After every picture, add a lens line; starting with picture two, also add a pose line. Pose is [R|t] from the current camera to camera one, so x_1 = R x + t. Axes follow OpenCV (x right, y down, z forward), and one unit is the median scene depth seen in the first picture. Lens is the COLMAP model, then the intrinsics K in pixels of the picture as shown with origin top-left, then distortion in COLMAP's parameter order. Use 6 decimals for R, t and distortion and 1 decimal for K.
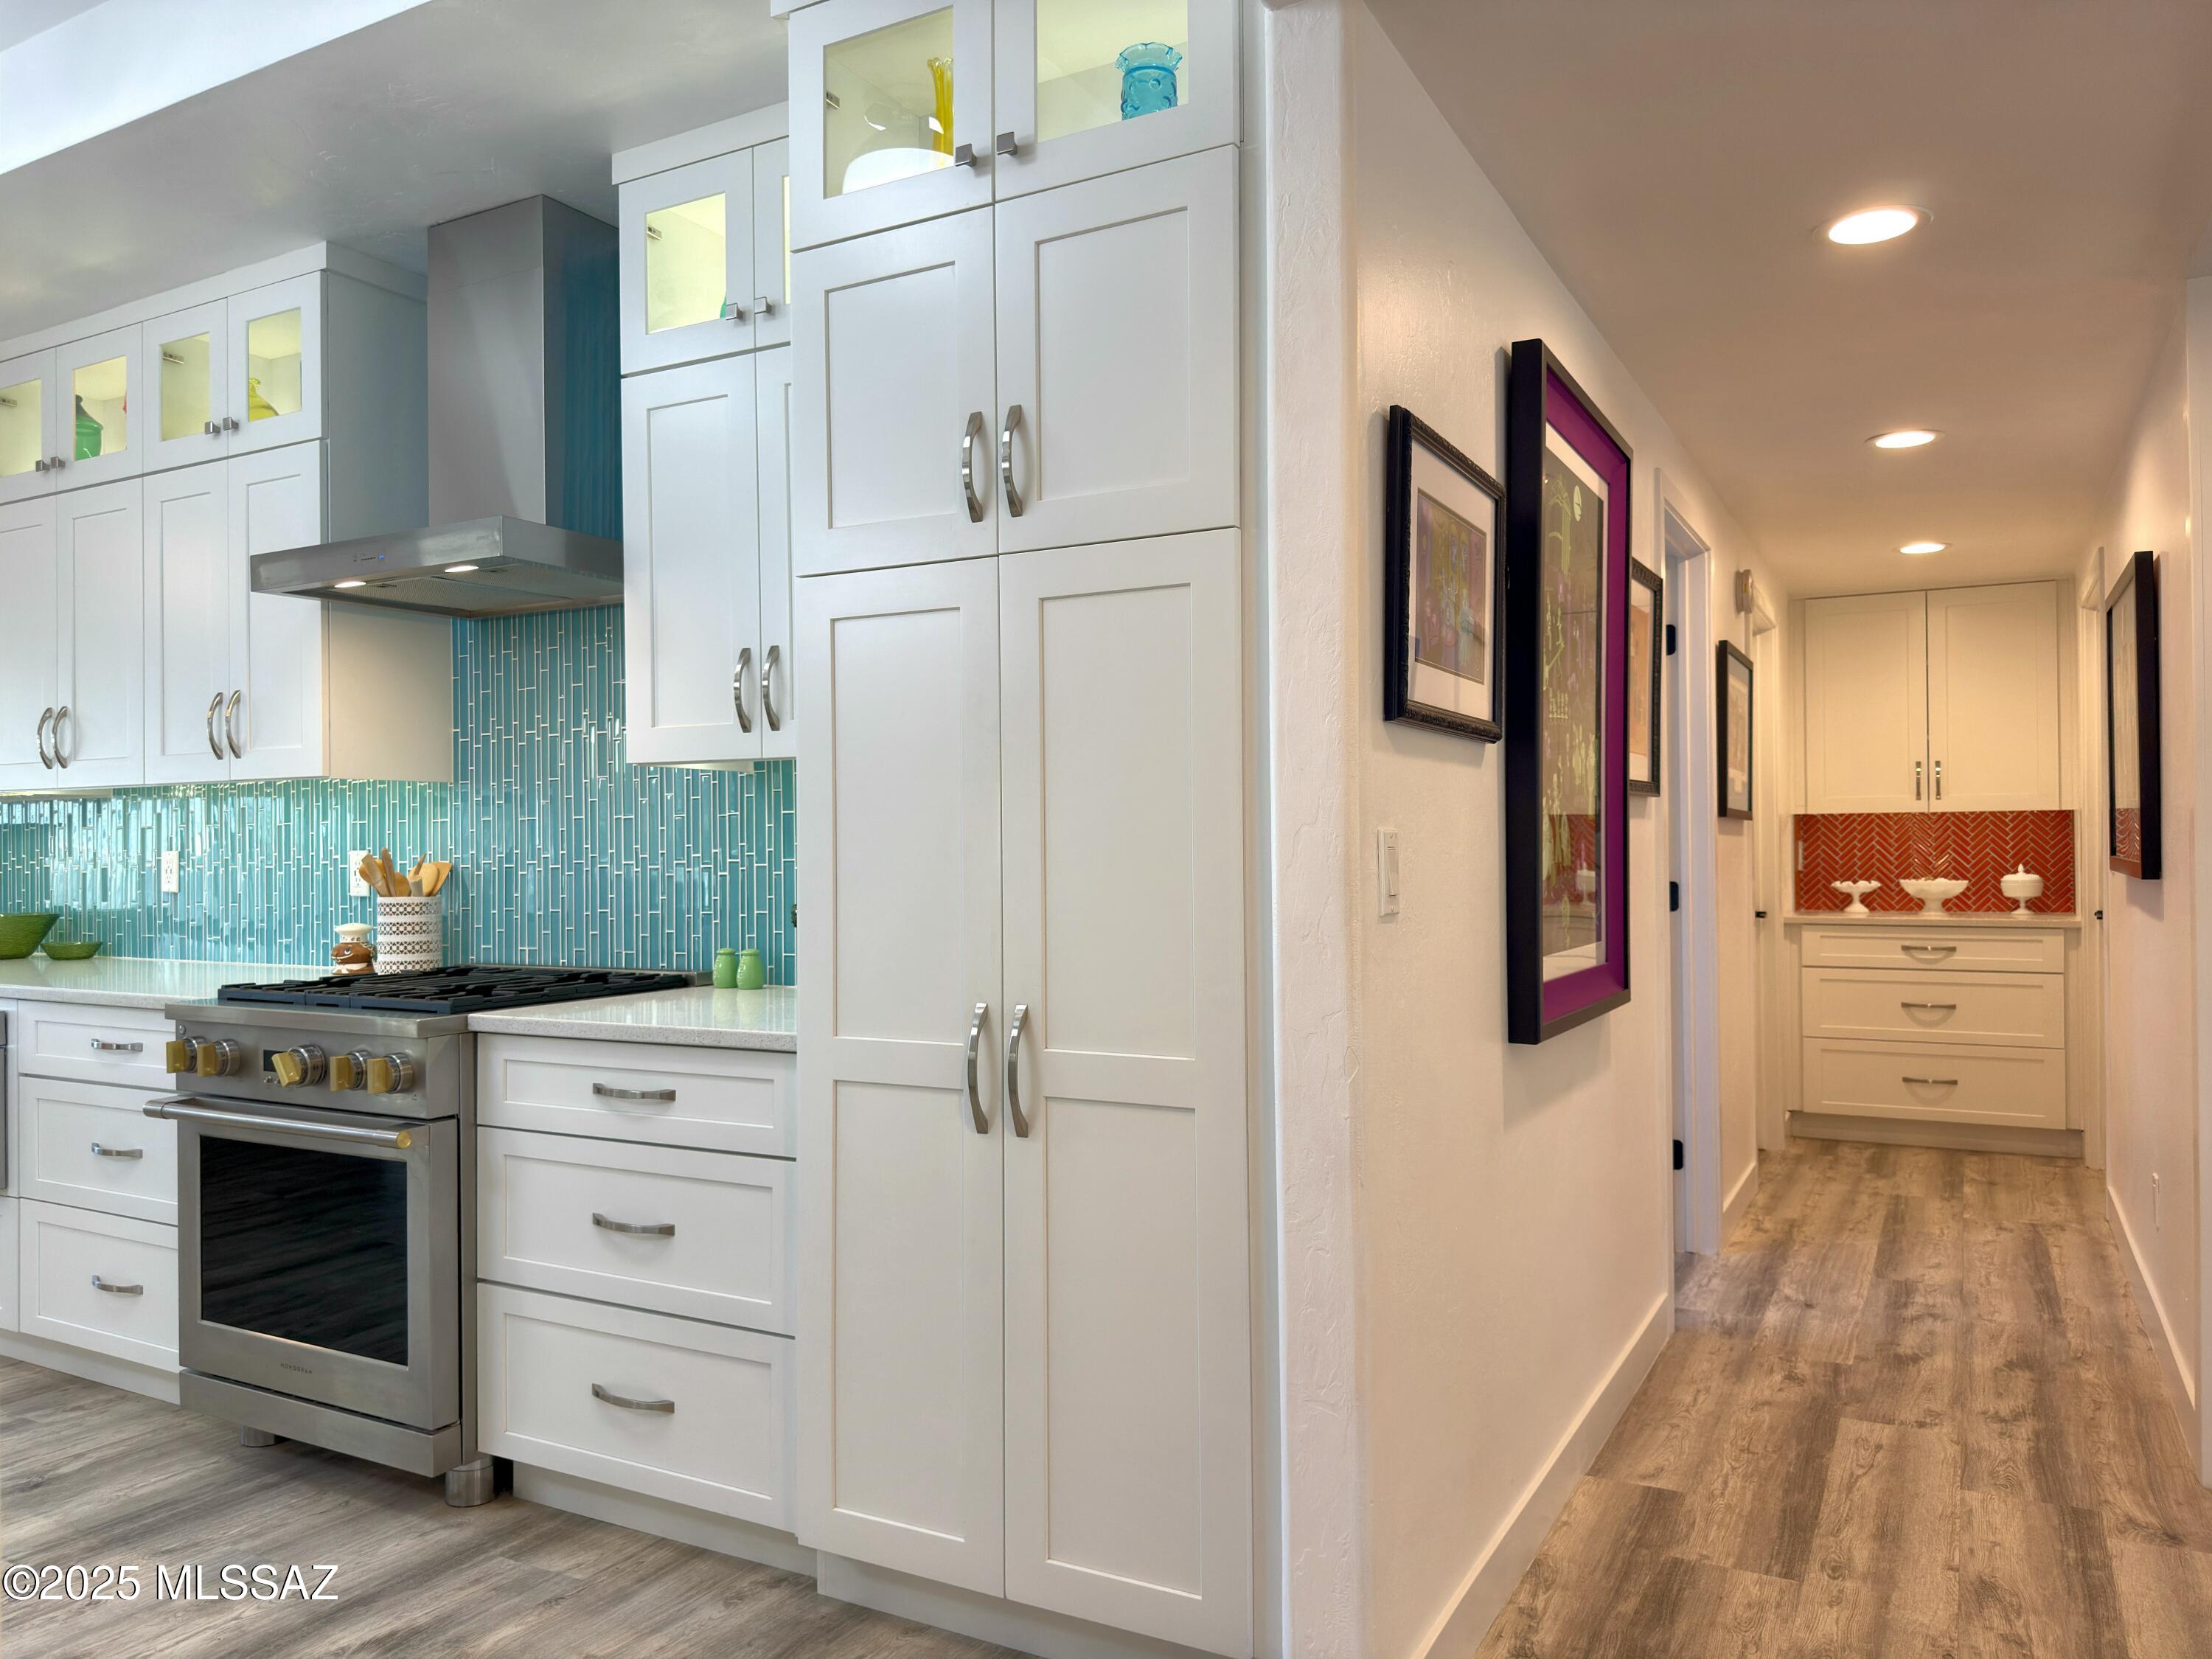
lens RADIAL K [[1565.5, 0, 1110.0], [0, 1565.5, 856.8], [0, 0, 1]] dist [0.037375, -0.038987]
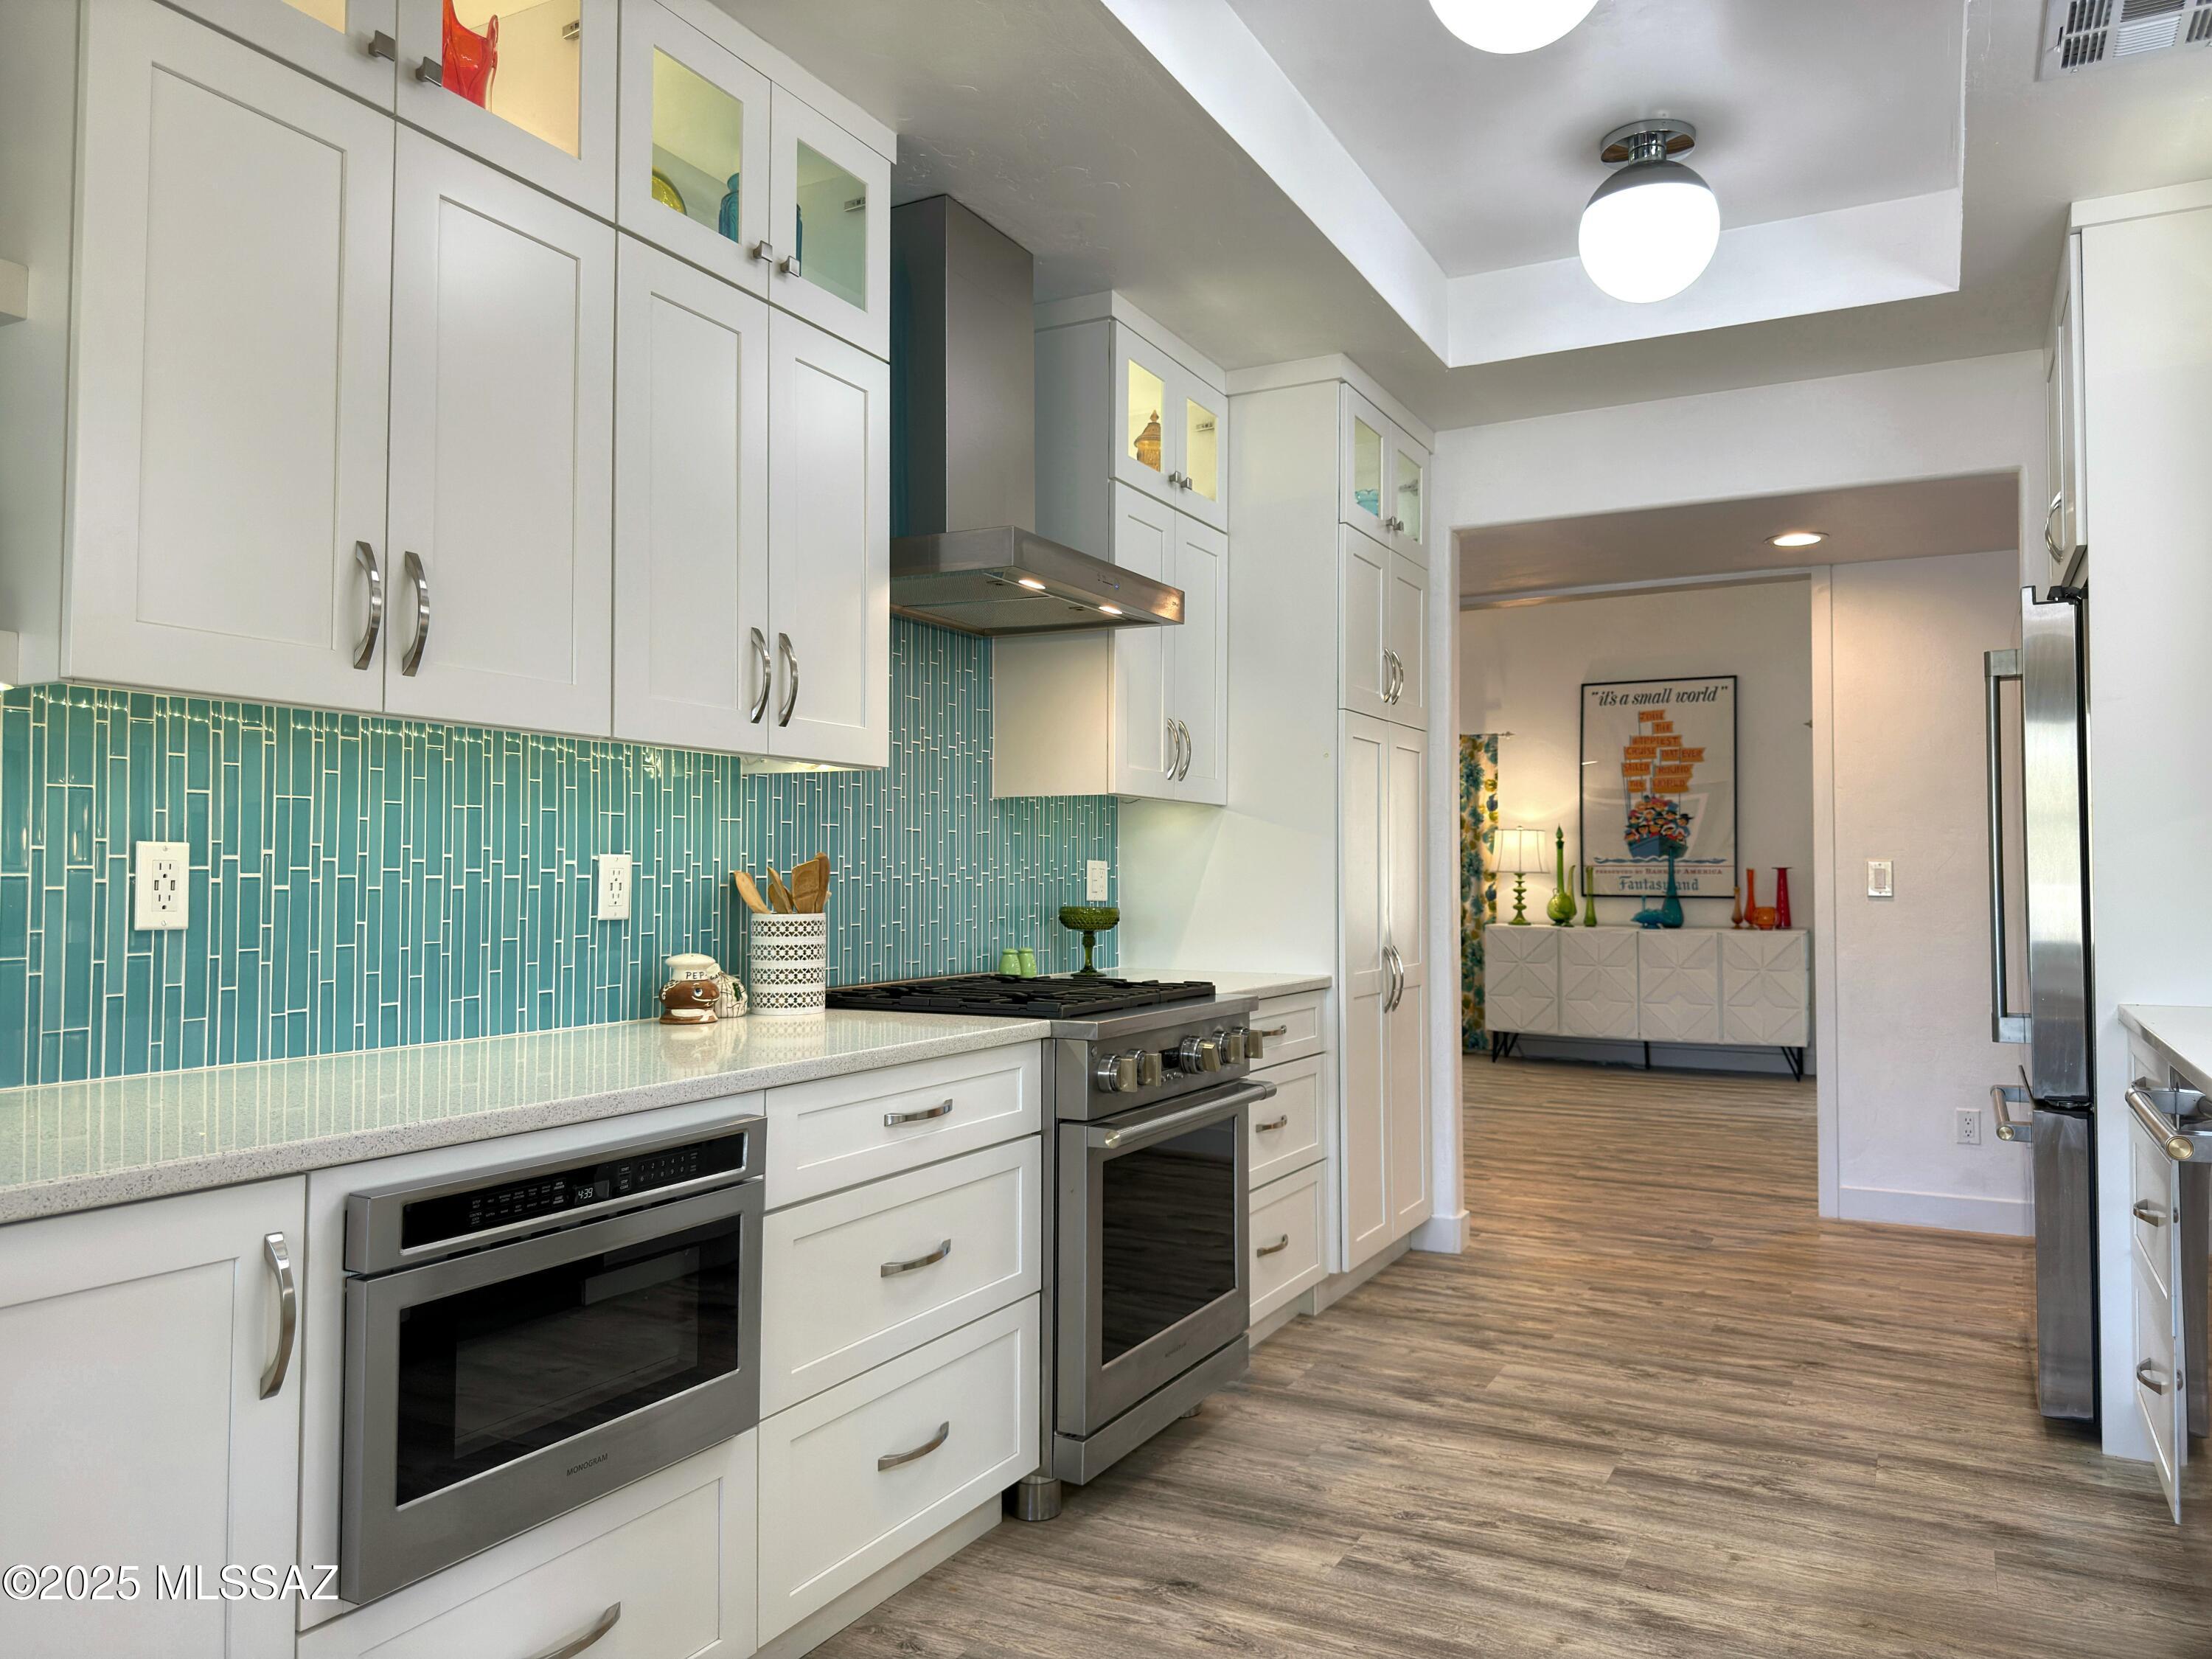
lens RADIAL K [[1565.5, 0, 1073.8], [0, 1565.5, 844.2], [0, 0, 1]] dist [0.037375, -0.038987]
pose [[-0.003382, 0.024373, 0.999697, -1.522073], [-0.006931, 0.999678, -0.024396, 0.009572], [-0.999970, -0.007011, -0.003212, 1.036820]]
